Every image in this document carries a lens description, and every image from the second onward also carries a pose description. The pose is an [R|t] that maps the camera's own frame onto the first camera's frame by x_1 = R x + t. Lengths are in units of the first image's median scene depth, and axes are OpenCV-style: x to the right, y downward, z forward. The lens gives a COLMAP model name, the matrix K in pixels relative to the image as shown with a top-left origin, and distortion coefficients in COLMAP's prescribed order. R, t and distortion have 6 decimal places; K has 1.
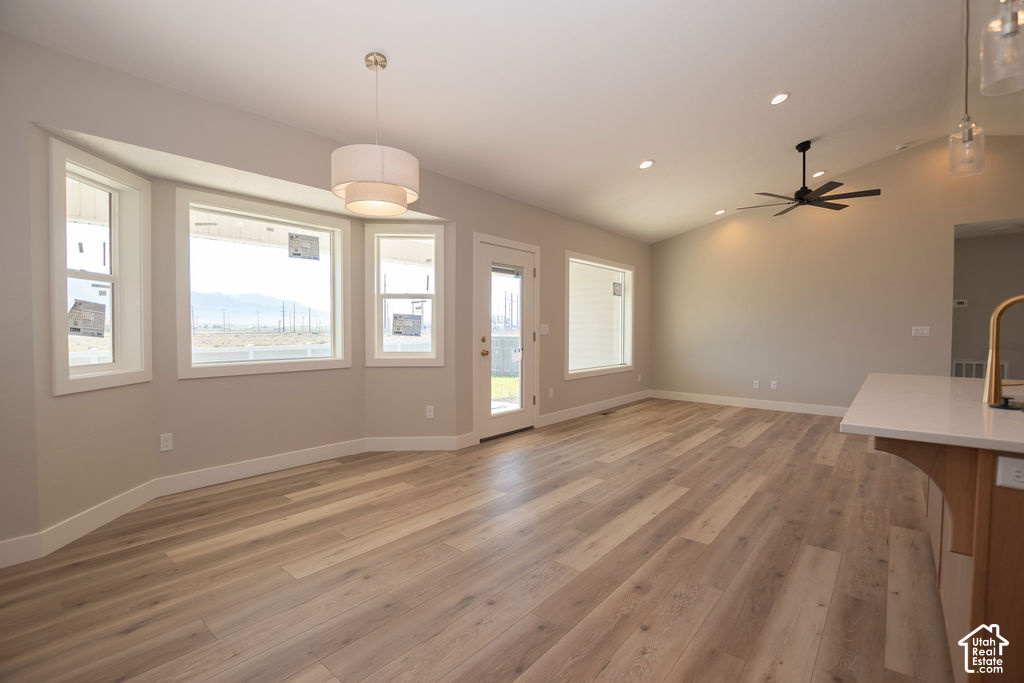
lens RADIAL K [[453.7, 0, 511.2], [0, 453.7, 345.8], [0, 0, 1]] dist [-0.029488, 0.002940]
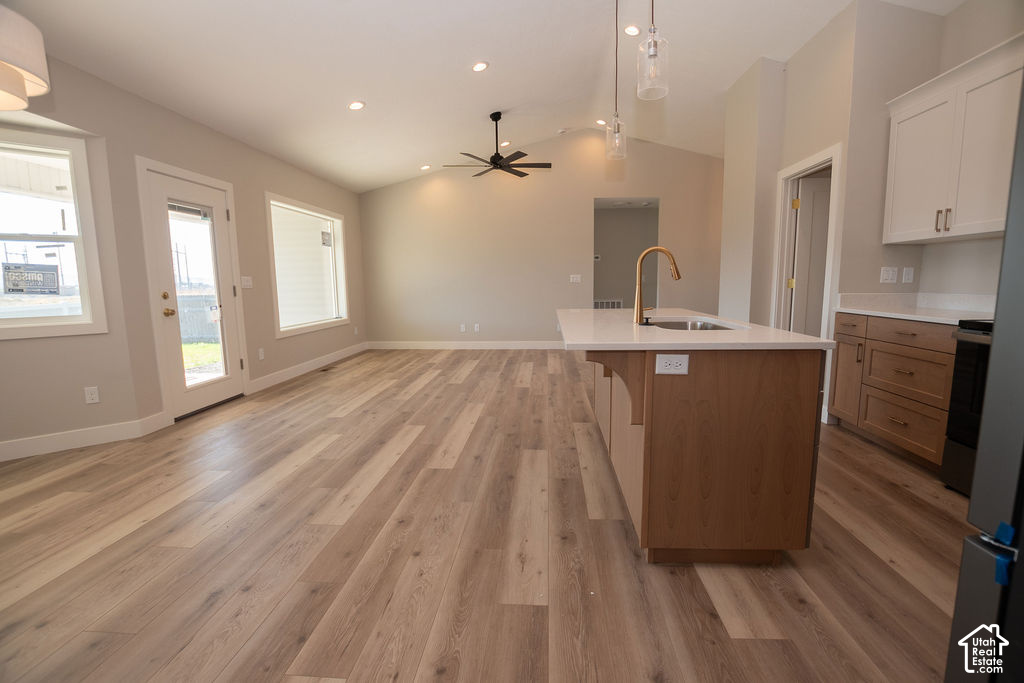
lens RADIAL K [[453.7, 0, 505.0], [0, 453.7, 343.9], [0, 0, 1]] dist [-0.029488, 0.002940]
pose [[0.815383, -0.090873, 0.571745, -0.037850], [0.034774, 0.993508, 0.108315, 0.007399], [-0.577876, -0.068436, 0.813250, 0.011839]]
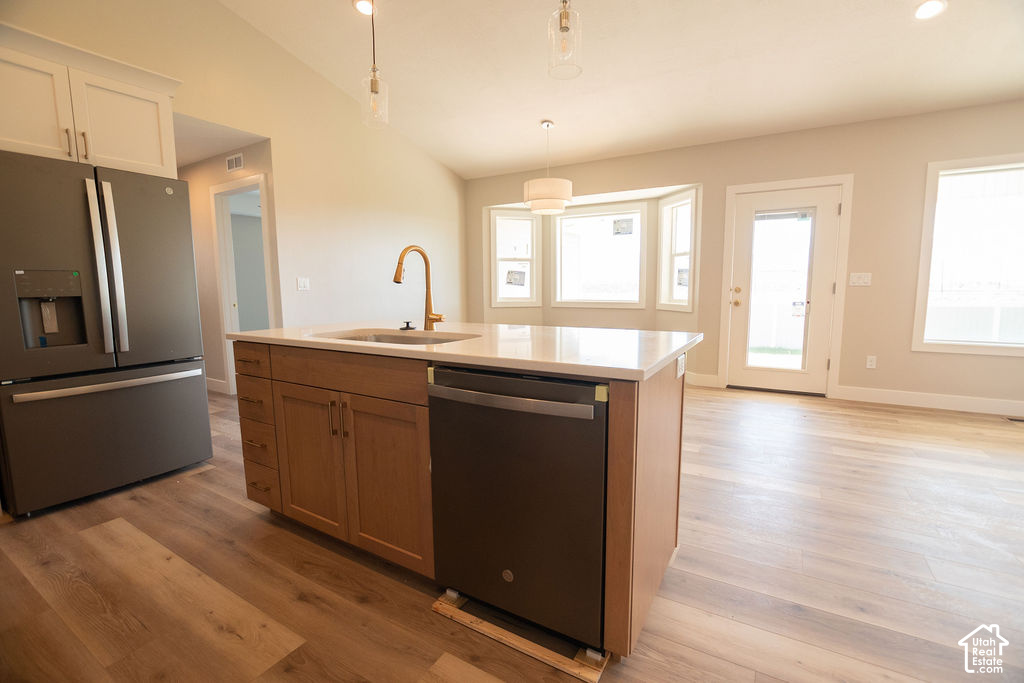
lens RADIAL K [[453.7, 0, 530.8], [0, 453.7, 341.6], [0, 0, 1]] dist [-0.029488, 0.002940]
pose [[0.195451, 0.113219, -0.974156, 1.071348], [-0.030919, 0.993531, 0.109268, 0.006576], [0.980226, 0.008764, 0.197688, 0.430661]]
